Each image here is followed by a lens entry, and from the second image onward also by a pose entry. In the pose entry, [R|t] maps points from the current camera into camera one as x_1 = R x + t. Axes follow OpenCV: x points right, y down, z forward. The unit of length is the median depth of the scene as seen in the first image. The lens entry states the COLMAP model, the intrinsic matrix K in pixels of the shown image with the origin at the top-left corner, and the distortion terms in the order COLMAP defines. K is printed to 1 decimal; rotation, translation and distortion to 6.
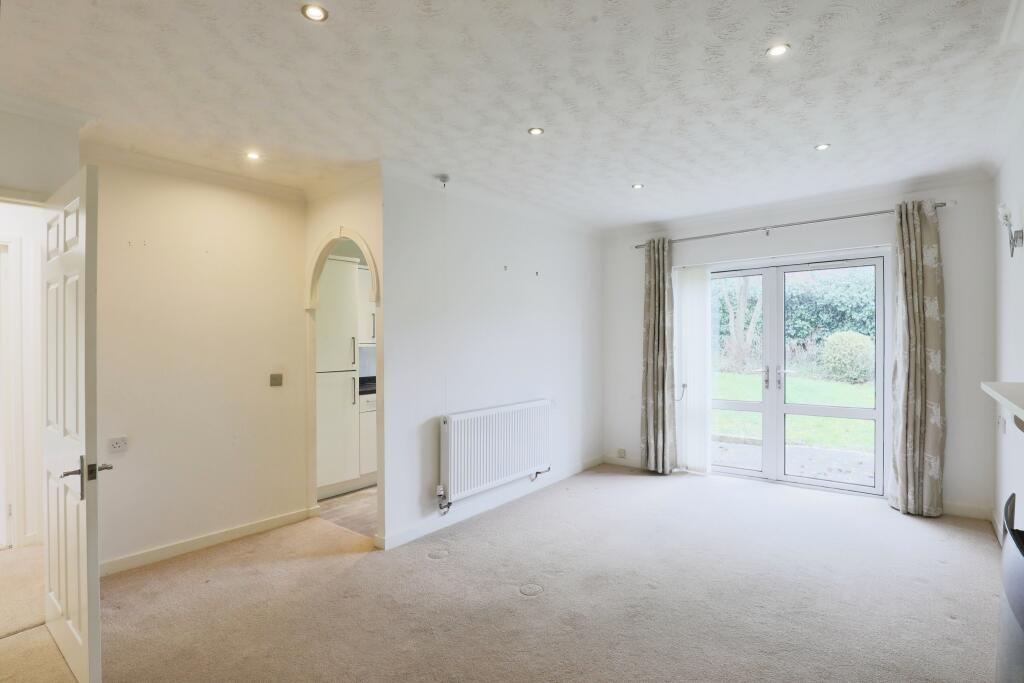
lens RADIAL K [[503.8, 0, 512.0], [0, 503.8, 341.5], [0, 0, 1]] dist [-0.036836, 0.006497]
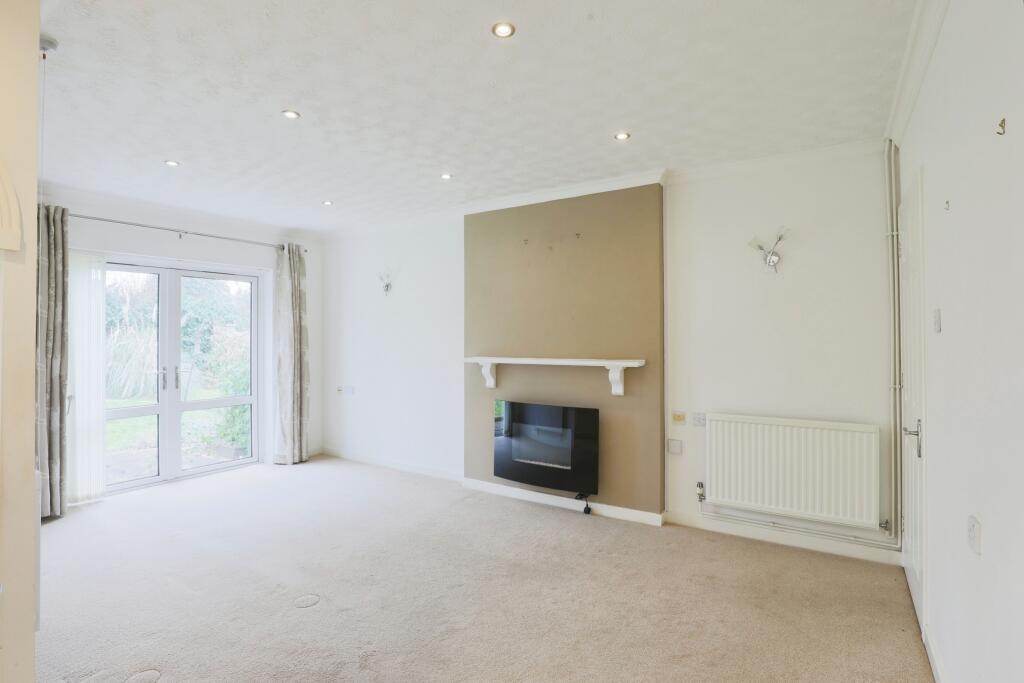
lens RADIAL K [[510.9, 0, 514.3], [0, 510.9, 335.5], [0, 0, 1]] dist [-0.036509, 0.001601]
pose [[-0.117345, 0.017888, 0.992930, -0.567039], [0.006819, 0.999829, -0.017206, 0.008320], [-0.993068, 0.004752, -0.117446, 0.425616]]
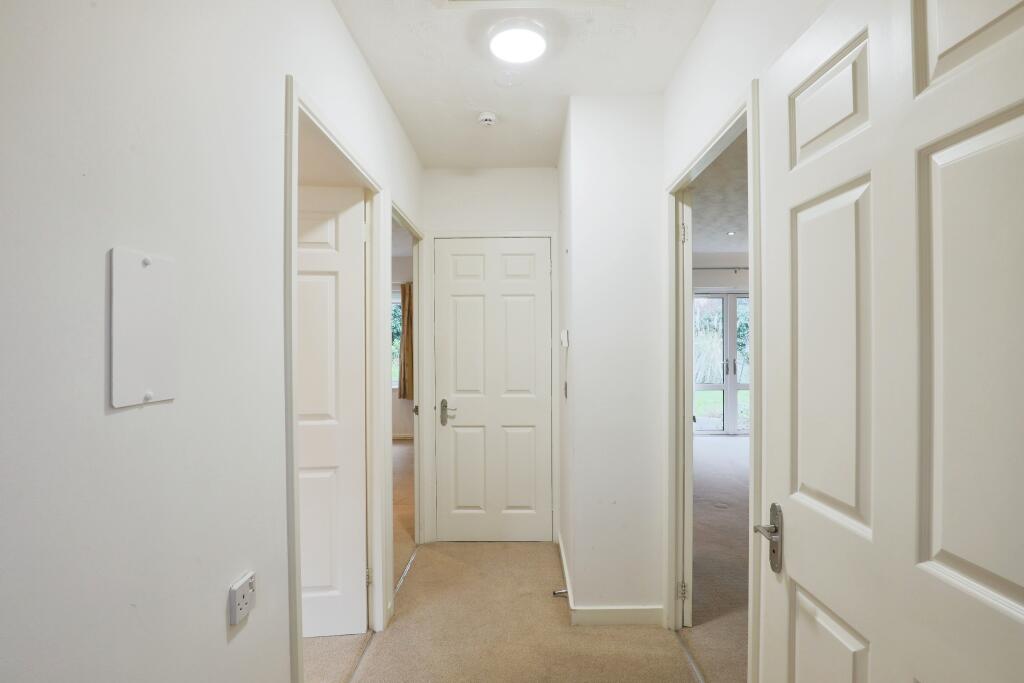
lens RADIAL K [[510.9, 0, 514.3], [0, 510.9, 335.5], [0, 0, 1]] dist [-0.036509, 0.001601]
pose [[0.767394, 0.016921, 0.640952, -0.960384], [-0.003598, 0.999750, -0.022084, 0.013865], [-0.641165, 0.014641, 0.767263, 0.239830]]
